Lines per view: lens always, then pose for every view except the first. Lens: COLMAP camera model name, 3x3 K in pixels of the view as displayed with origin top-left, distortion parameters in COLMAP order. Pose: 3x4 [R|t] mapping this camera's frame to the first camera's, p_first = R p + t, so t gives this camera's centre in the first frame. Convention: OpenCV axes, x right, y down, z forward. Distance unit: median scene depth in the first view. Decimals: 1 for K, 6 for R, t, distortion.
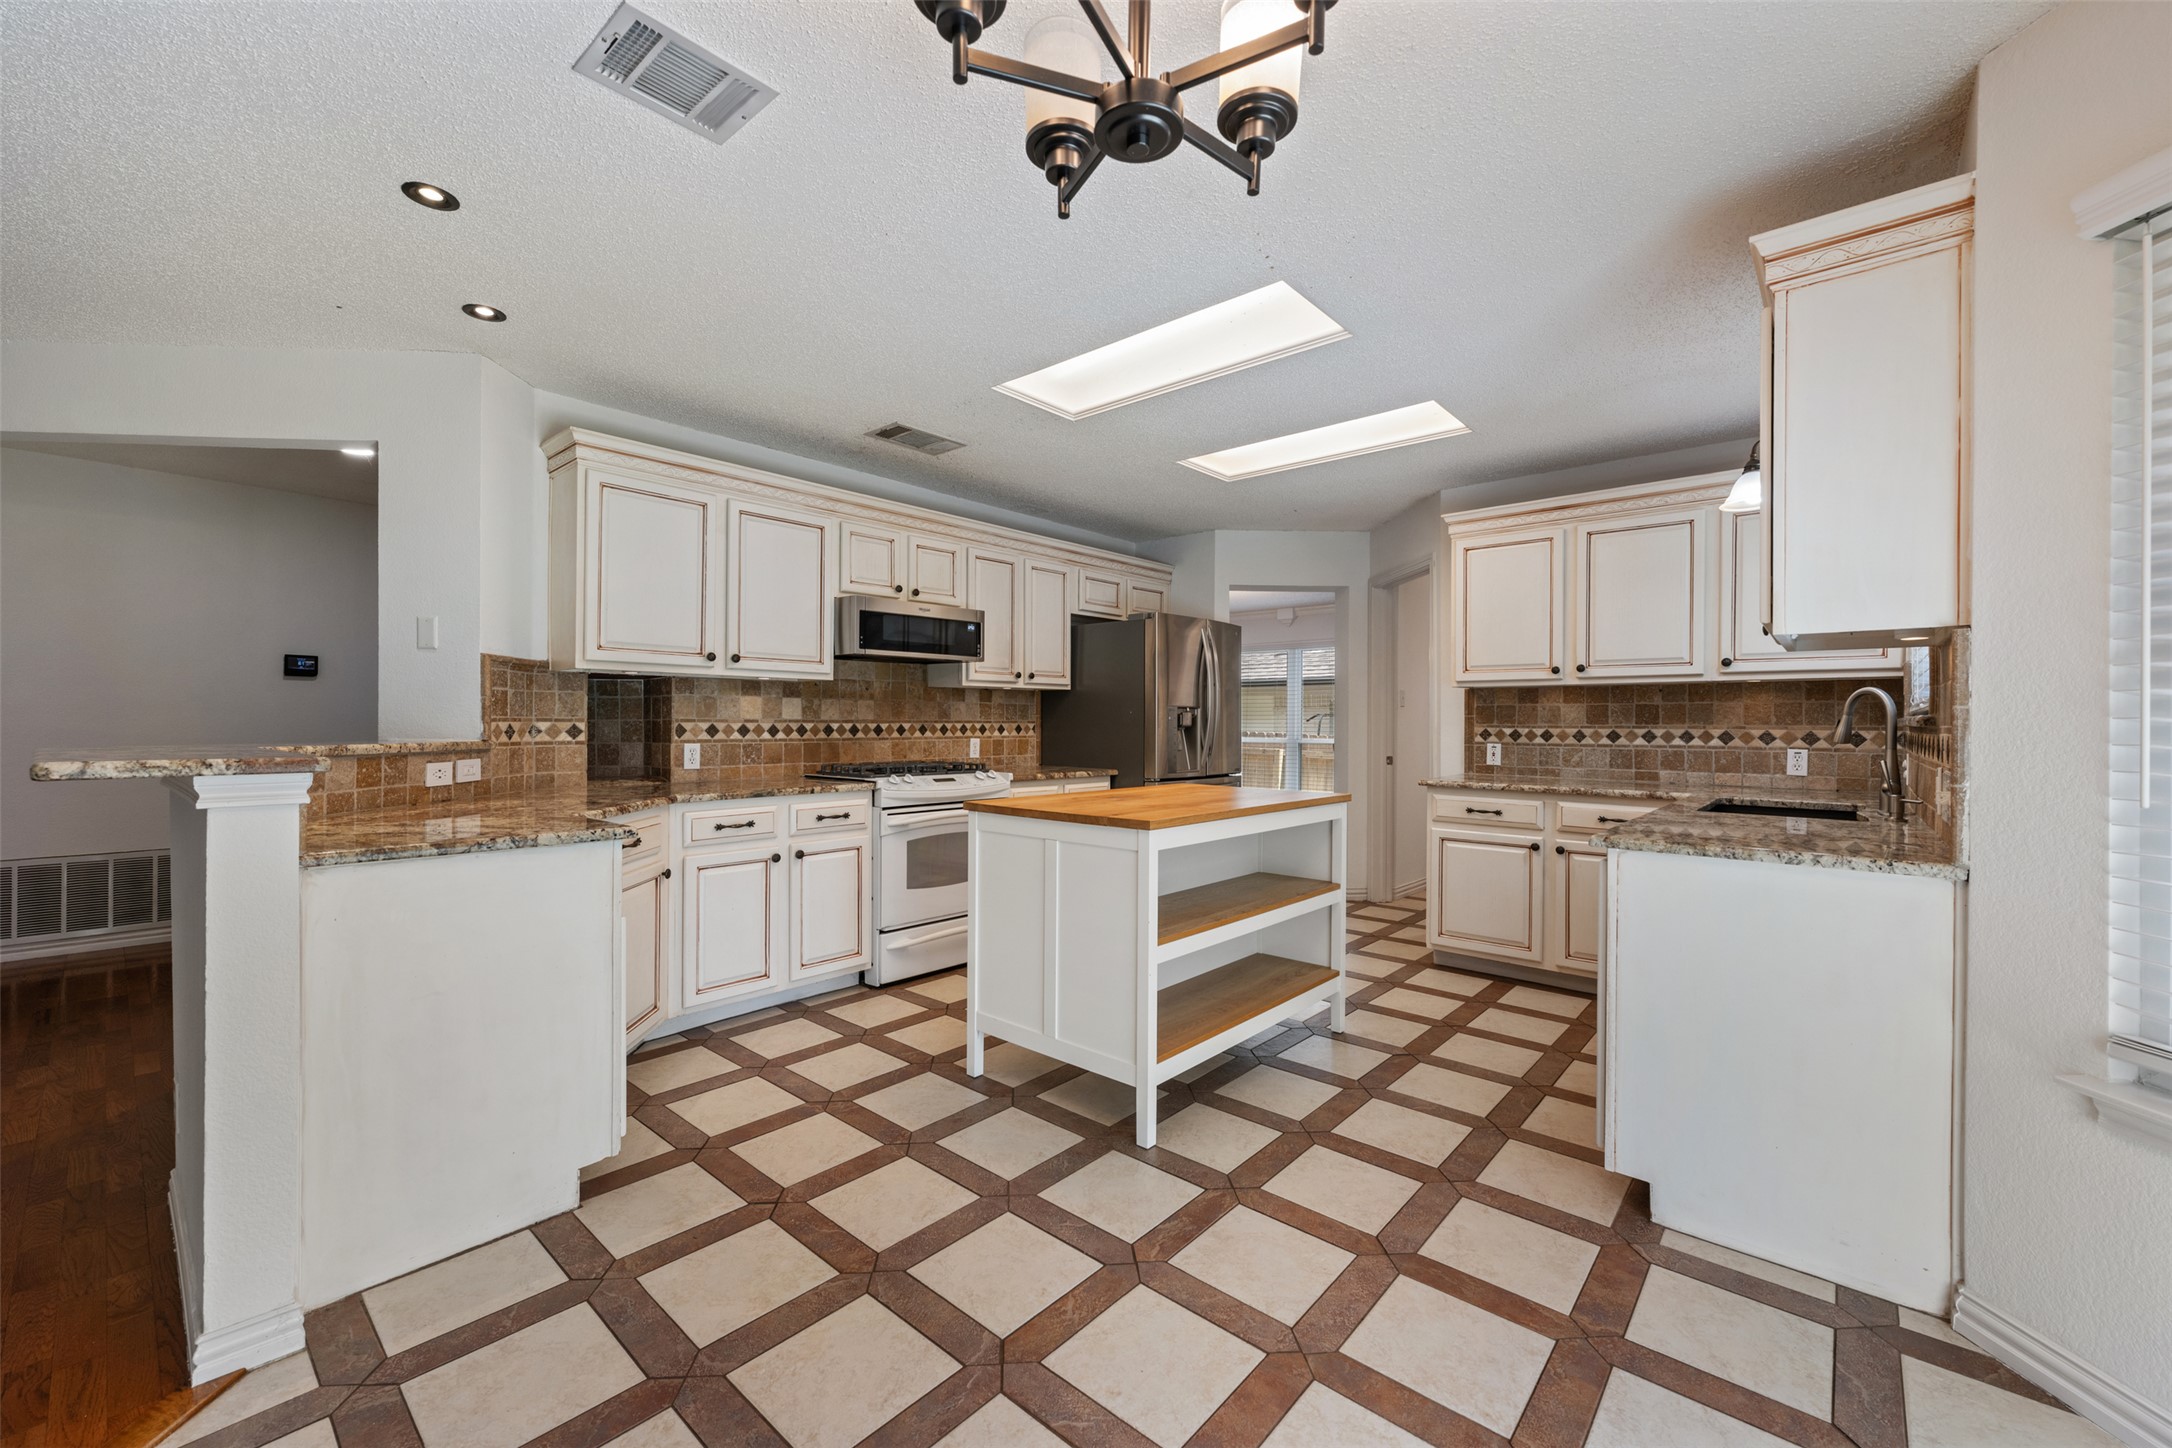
lens RADIAL K [[862.8, 0, 1089.4], [0, 862.8, 722.5], [0, 0, 1]] dist [0.000685, -0.000682]
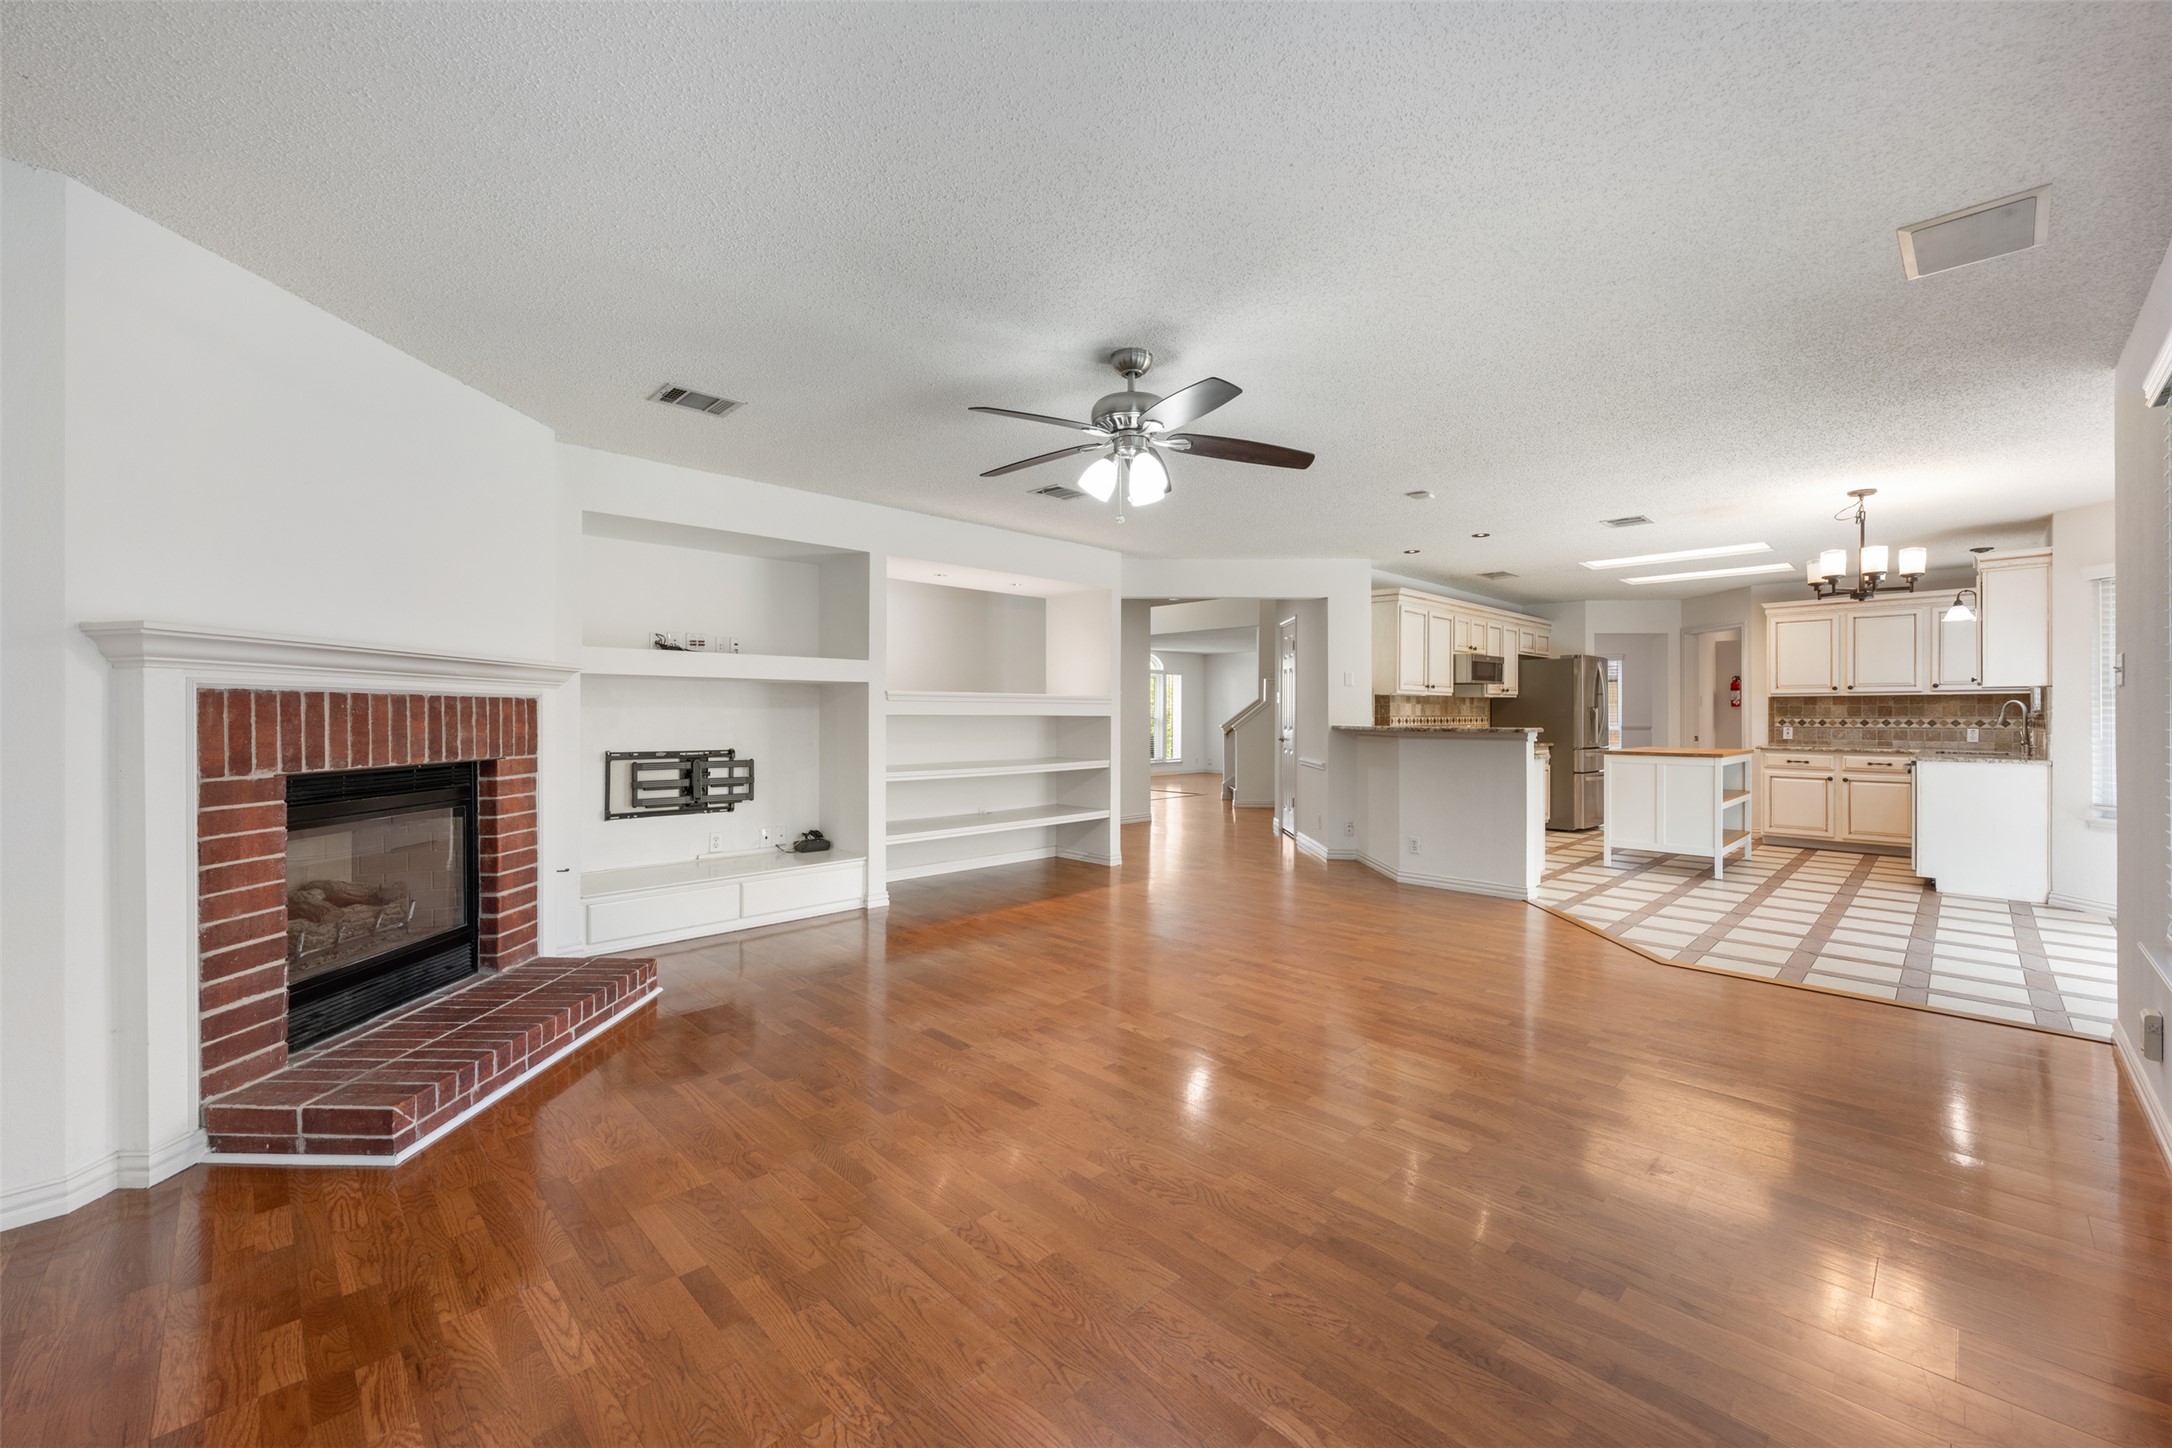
lens RADIAL K [[862.8, 0, 1085.1], [0, 862.8, 710.7], [0, 0, 1]] dist [0.000685, -0.000682]
pose [[0.997082, -0.002692, -0.076291, -0.981687], [0.002238, 0.999979, -0.006031, -0.003113], [0.076305, 0.005843, 0.997067, -1.046205]]
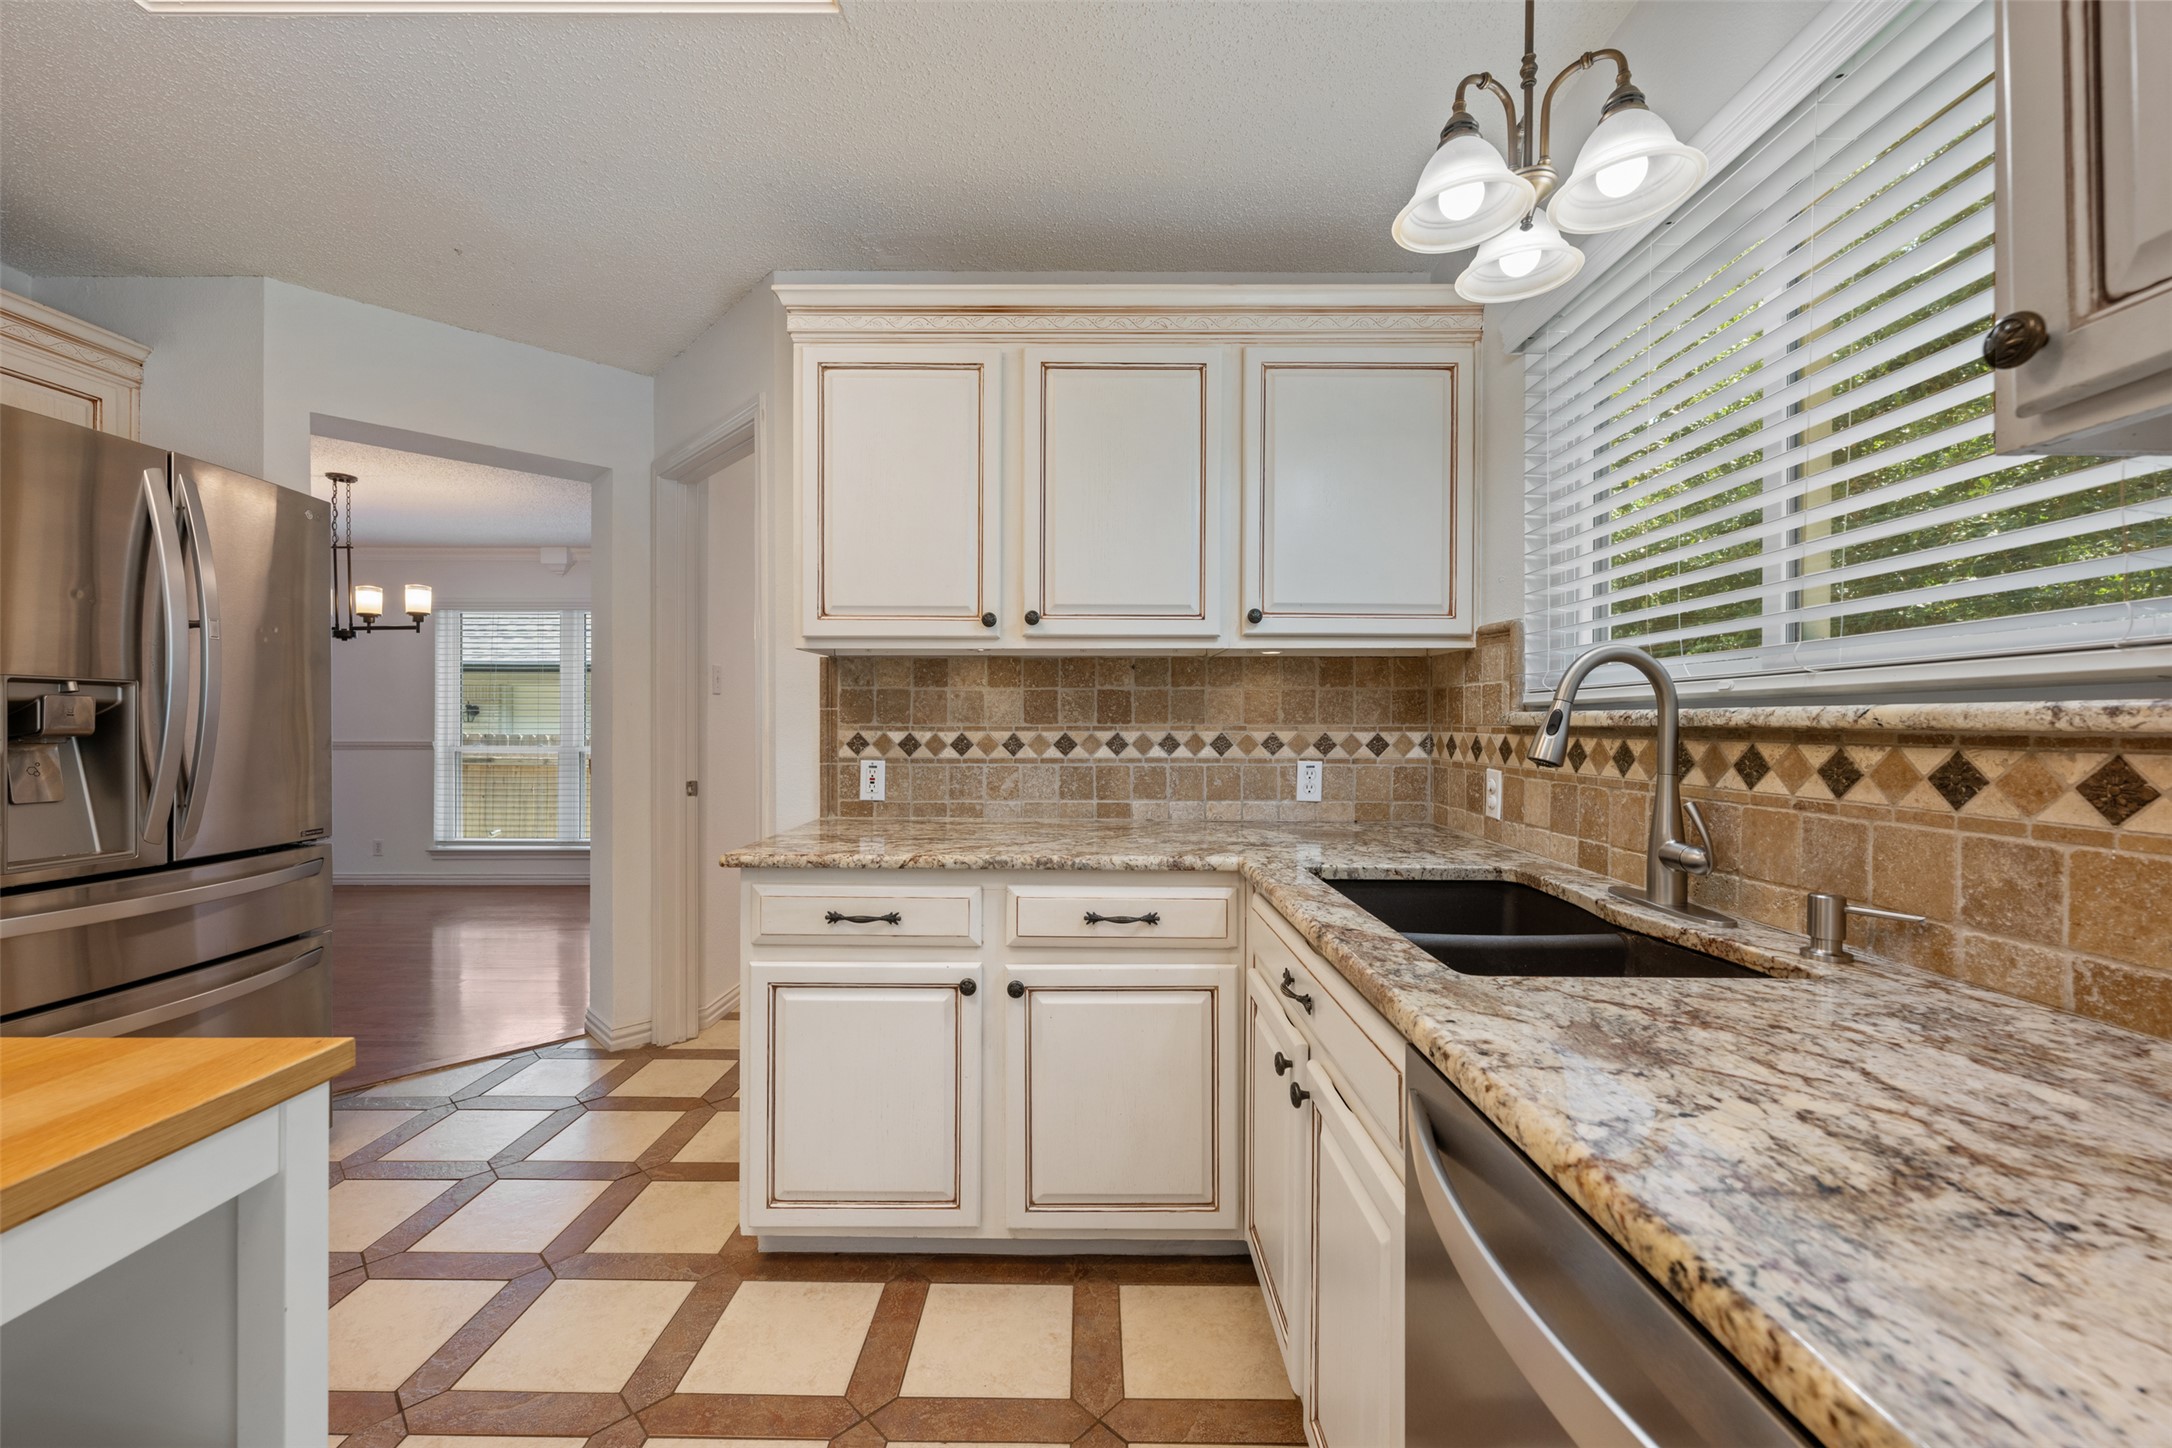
lens RADIAL K [[862.8, 0, 1081.3], [0, 862.8, 721.6], [0, 0, 1]] dist [0.000685, -0.000682]
pose [[0.756513, -0.003132, 0.653971, 0.244949], [0.001685, 0.999995, 0.002841, -0.000956], [-0.653976, -0.001047, 0.756515, 0.576325]]
